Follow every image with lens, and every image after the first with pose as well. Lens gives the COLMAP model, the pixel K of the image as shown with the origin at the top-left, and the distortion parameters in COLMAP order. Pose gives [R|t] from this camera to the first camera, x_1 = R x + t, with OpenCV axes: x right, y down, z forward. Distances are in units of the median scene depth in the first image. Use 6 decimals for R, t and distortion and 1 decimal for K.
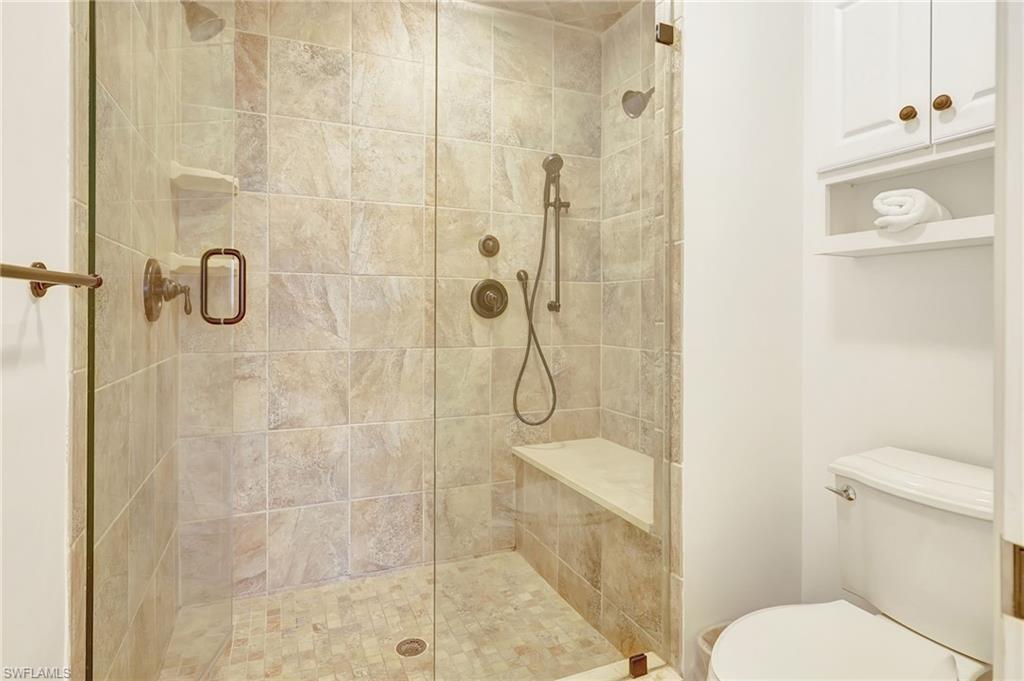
lens RADIAL K [[528.2, 0, 515.5], [0, 528.2, 332.8], [0, 0, 1]] dist [-0.005246, 0.002864]
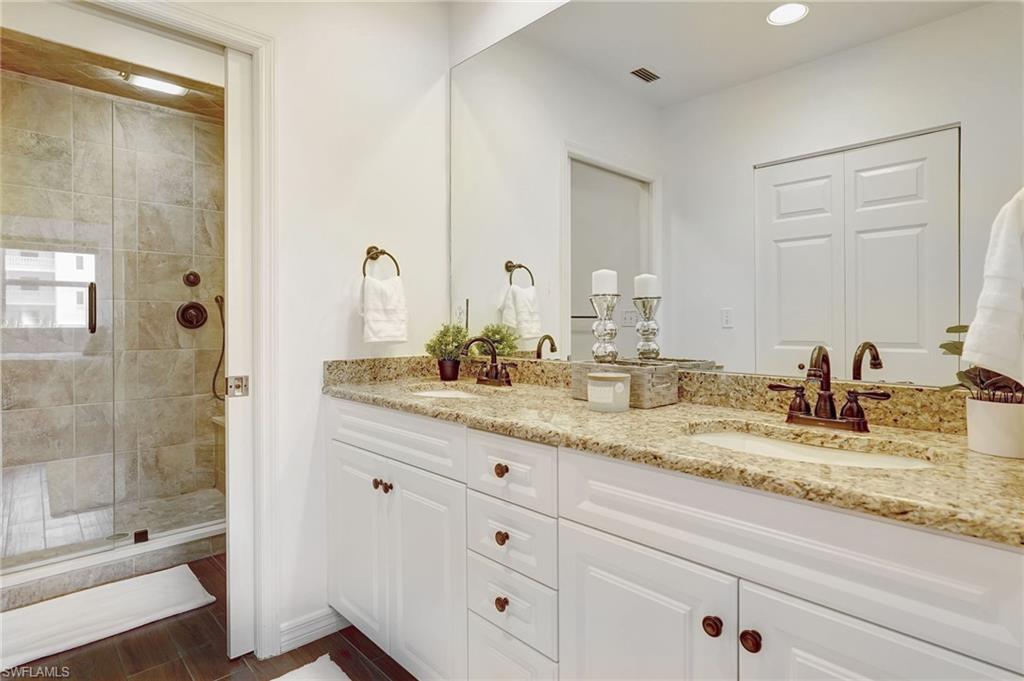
lens RADIAL K [[528.2, 0, 506.9], [0, 528.2, 337.8], [0, 0, 1]] dist [-0.005246, 0.002864]
pose [[0.940790, -0.008801, 0.338874, 0.284274], [0.007885, 0.999961, 0.004082, -0.002210], [-0.338897, -0.001168, 0.940823, -0.684478]]
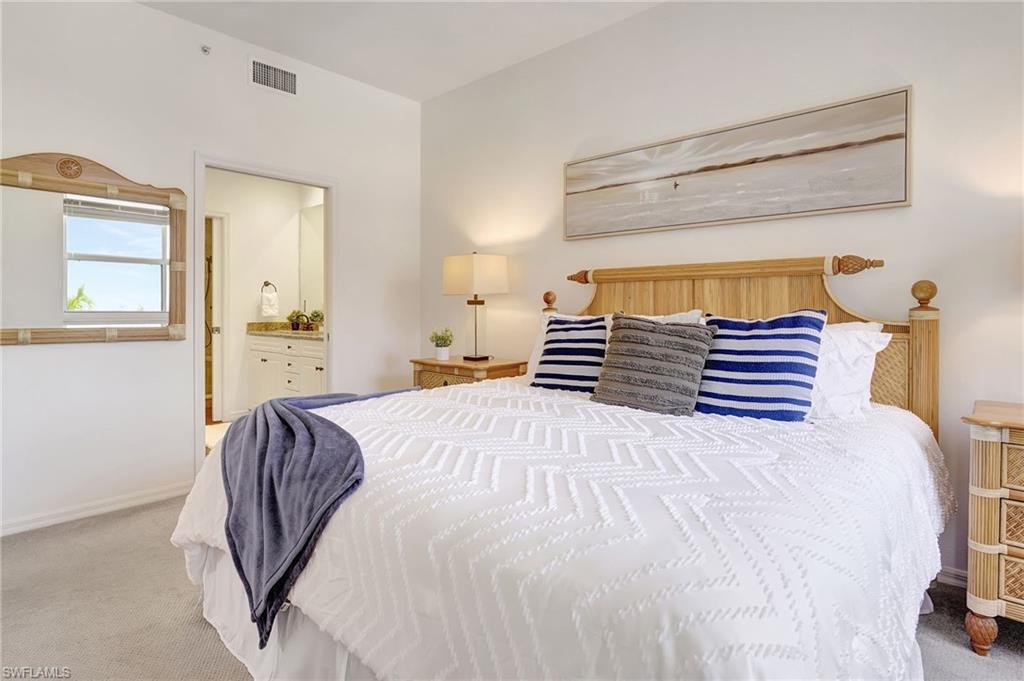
lens RADIAL K [[528.2, 0, 495.6], [0, 528.2, 318.8], [0, 0, 1]] dist [-0.005246, 0.002864]
pose [[0.918793, -0.002386, 0.394731, 0.496448], [0.003471, 0.999992, -0.002034, 0.060333], [-0.394723, 0.003239, 0.918794, -4.338265]]
